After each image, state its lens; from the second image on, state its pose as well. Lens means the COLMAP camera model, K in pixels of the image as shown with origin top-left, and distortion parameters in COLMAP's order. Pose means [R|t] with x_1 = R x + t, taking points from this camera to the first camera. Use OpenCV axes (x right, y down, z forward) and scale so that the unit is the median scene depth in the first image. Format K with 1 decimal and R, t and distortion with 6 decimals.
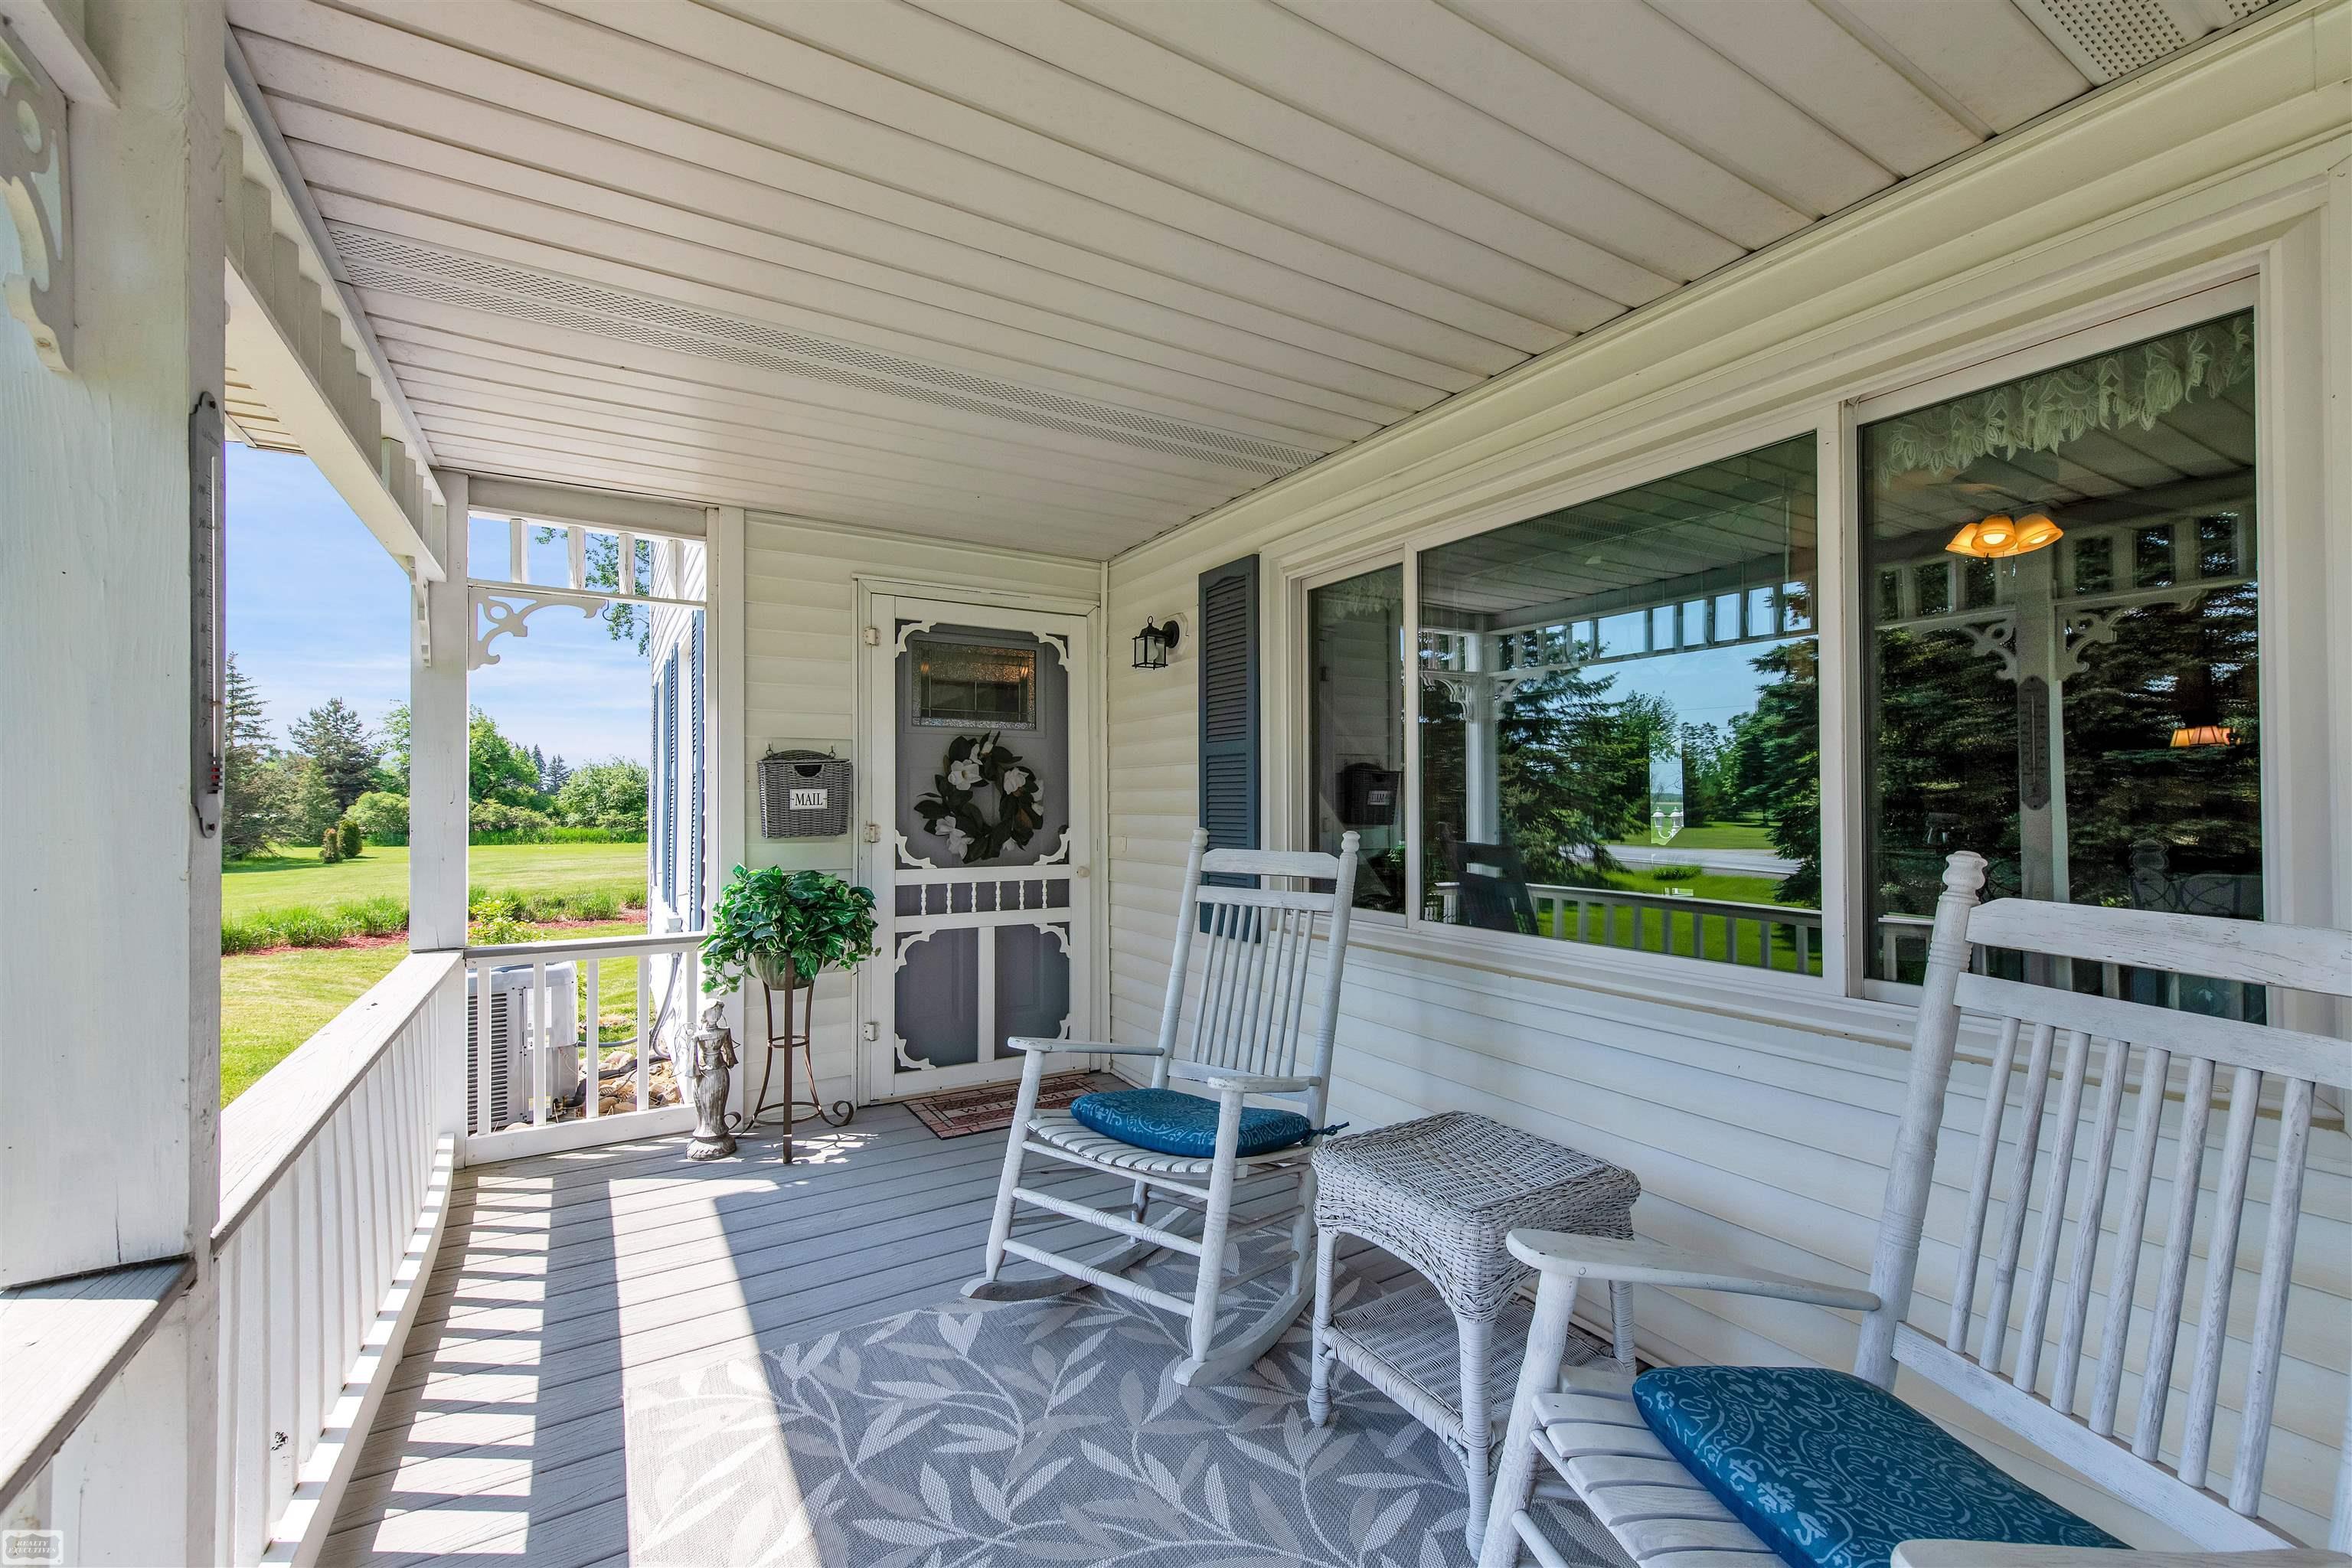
lens RADIAL K [[966.7, 0, 1184.8], [0, 966.7, 793.0], [0, 0, 1]] dist [0.000296, -0.001089]
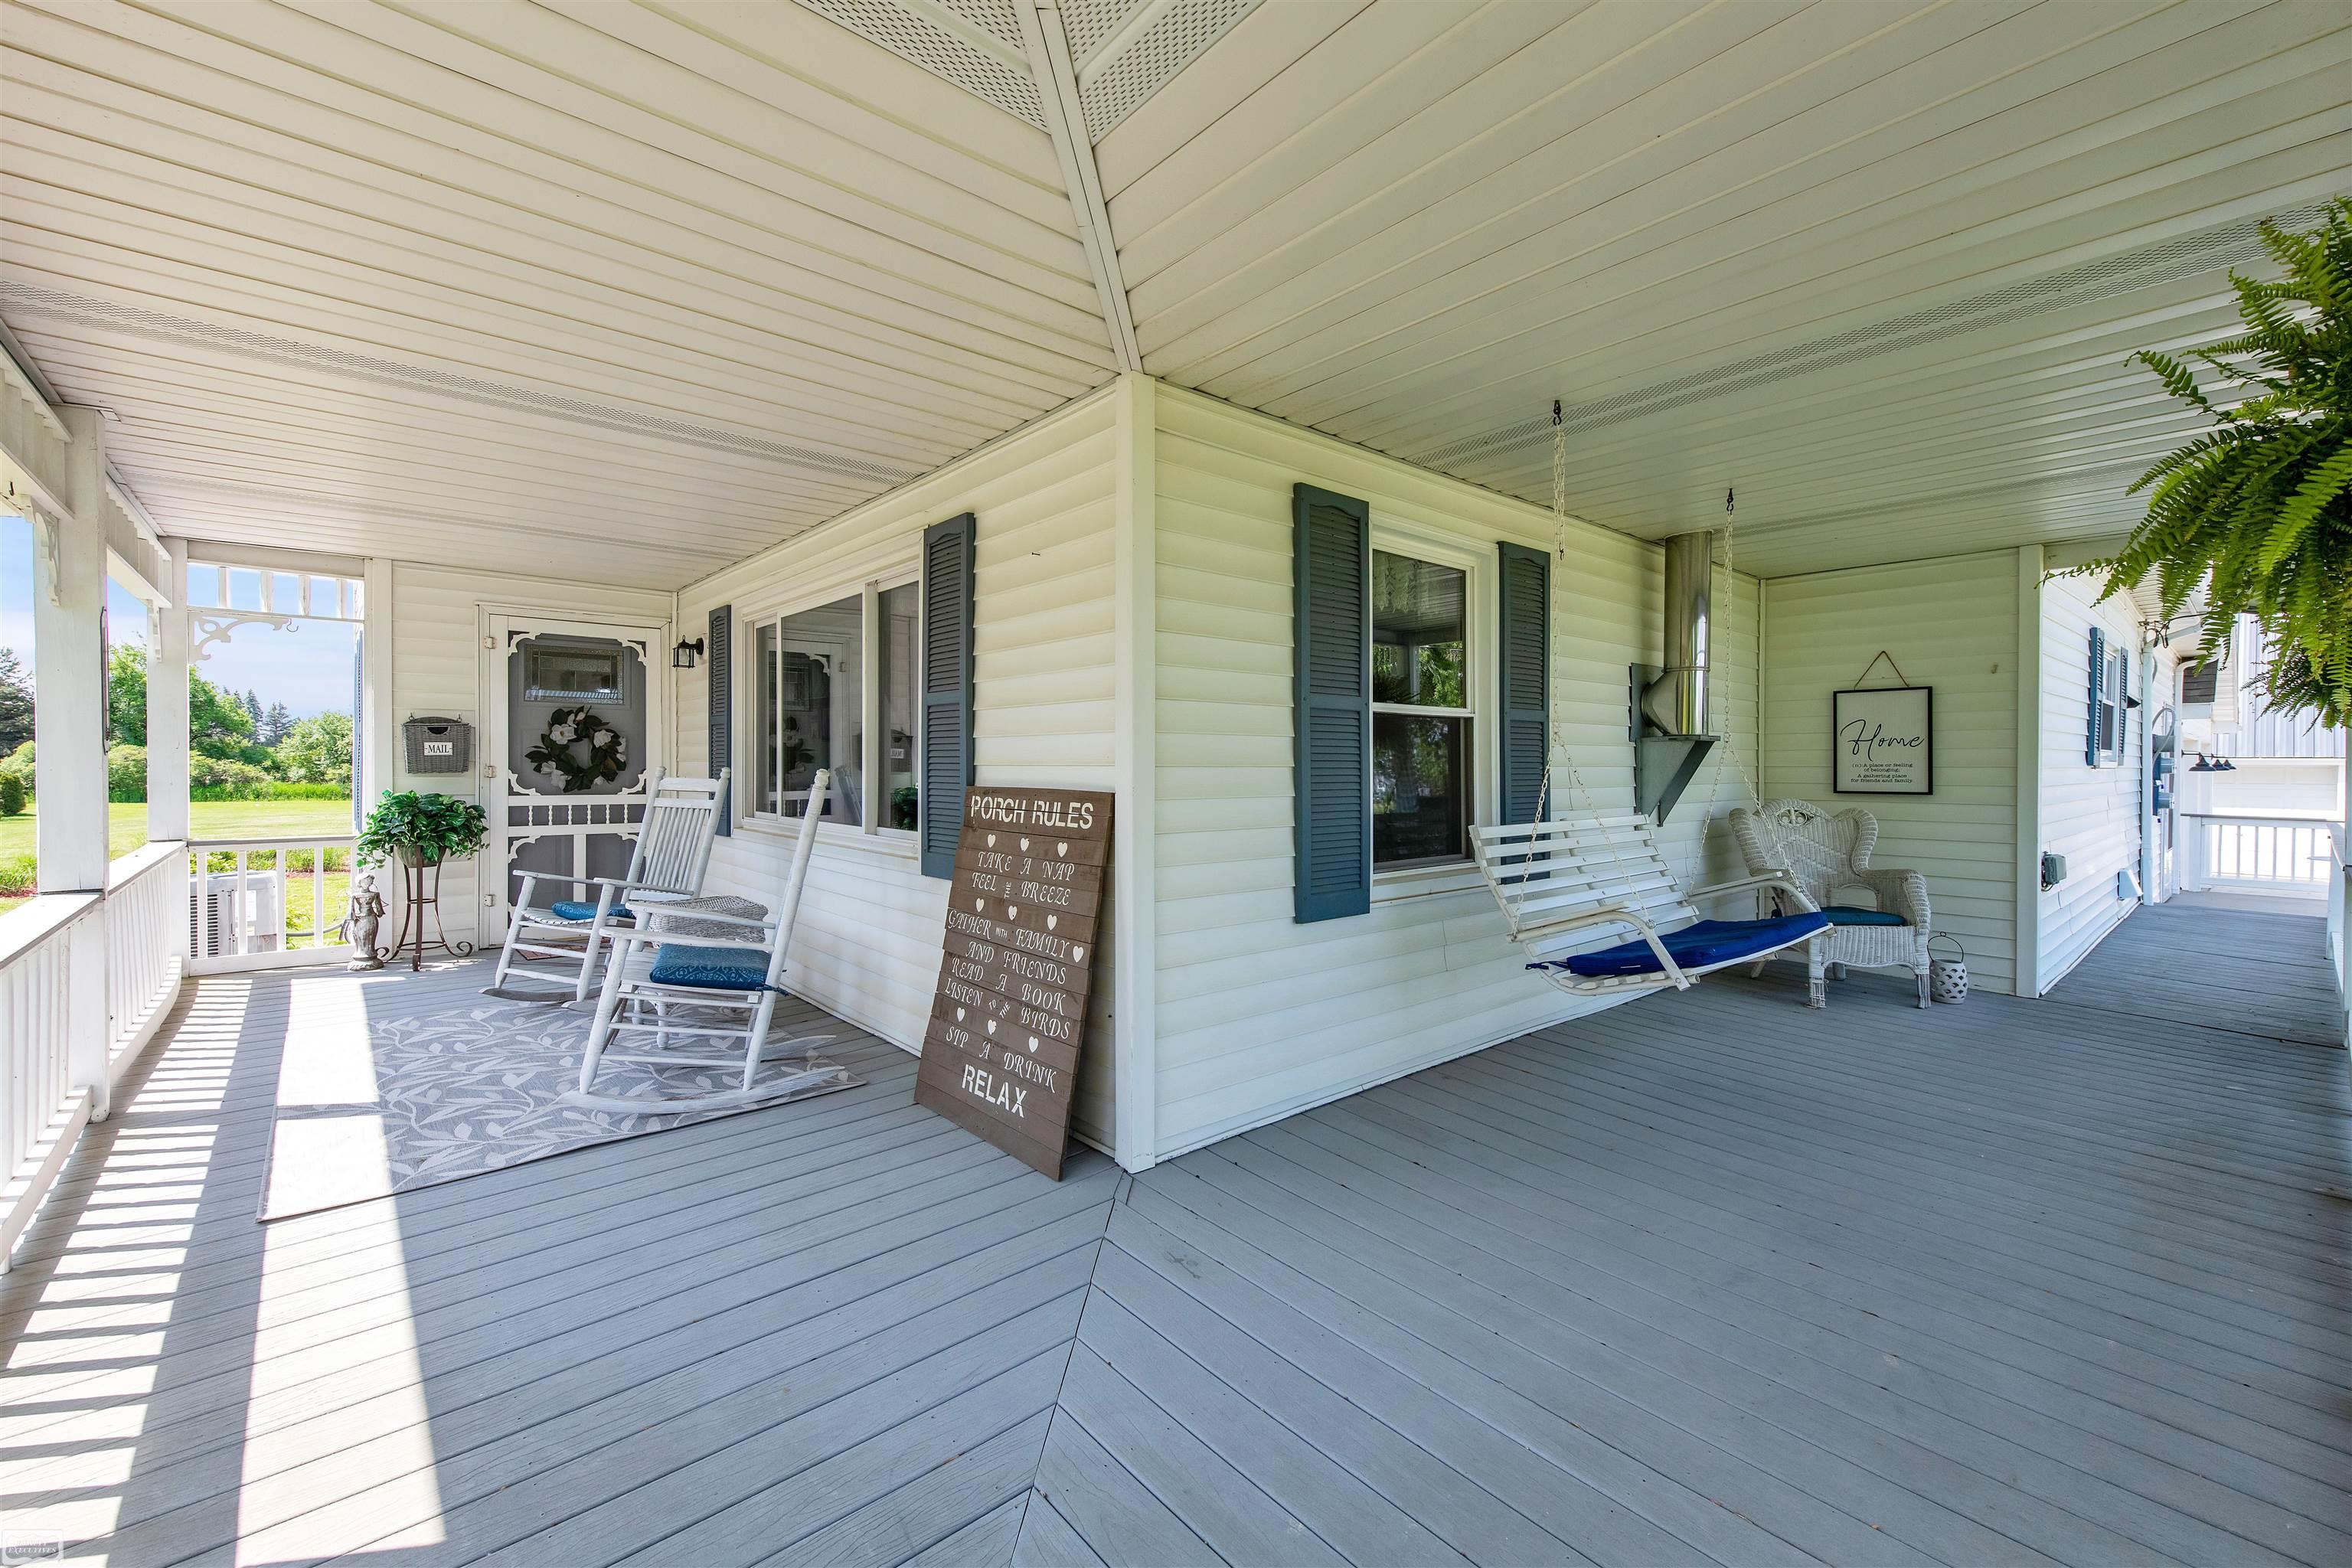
lens RADIAL K [[966.7, 0, 1166.1], [0, 966.7, 770.8], [0, 0, 1]] dist [0.000296, -0.001089]
pose [[0.985994, 0.005922, 0.166675, 0.485036], [-0.009128, 0.999788, 0.018471, 0.002287], [-0.166530, -0.019734, 0.985839, -0.699598]]
